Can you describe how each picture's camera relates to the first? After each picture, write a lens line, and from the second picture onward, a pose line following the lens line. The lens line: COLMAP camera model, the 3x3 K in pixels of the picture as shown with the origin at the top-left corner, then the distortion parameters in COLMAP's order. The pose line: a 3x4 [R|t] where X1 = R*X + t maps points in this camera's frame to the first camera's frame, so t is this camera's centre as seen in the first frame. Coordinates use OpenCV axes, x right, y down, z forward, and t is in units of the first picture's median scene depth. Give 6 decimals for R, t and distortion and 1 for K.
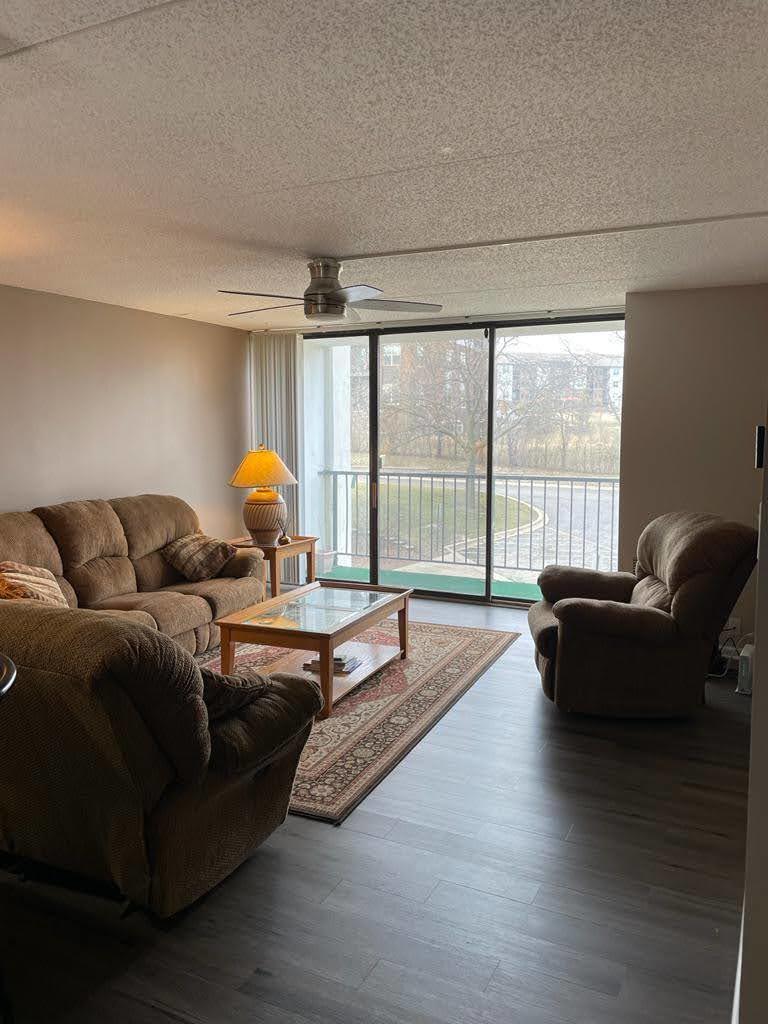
lens RADIAL K [[762.7, 0, 386.1], [0, 762.7, 509.8], [0, 0, 1]] dist [0.040719, -0.006632]
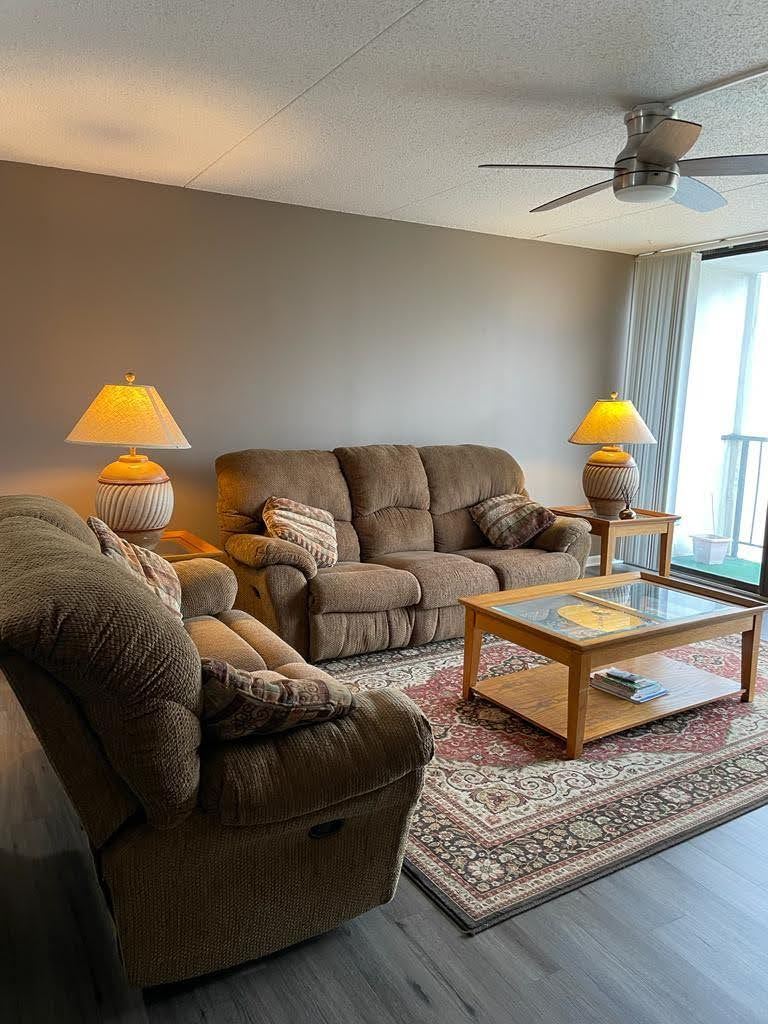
lens RADIAL K [[762.7, 0, 386.1], [0, 762.7, 509.8], [0, 0, 1]] dist [0.040719, -0.006632]
pose [[0.825341, 0.112072, -0.553400, 0.121472], [-0.088759, 0.993670, 0.068858, 0.003533], [0.557614, -0.007712, 0.830064, 0.243105]]
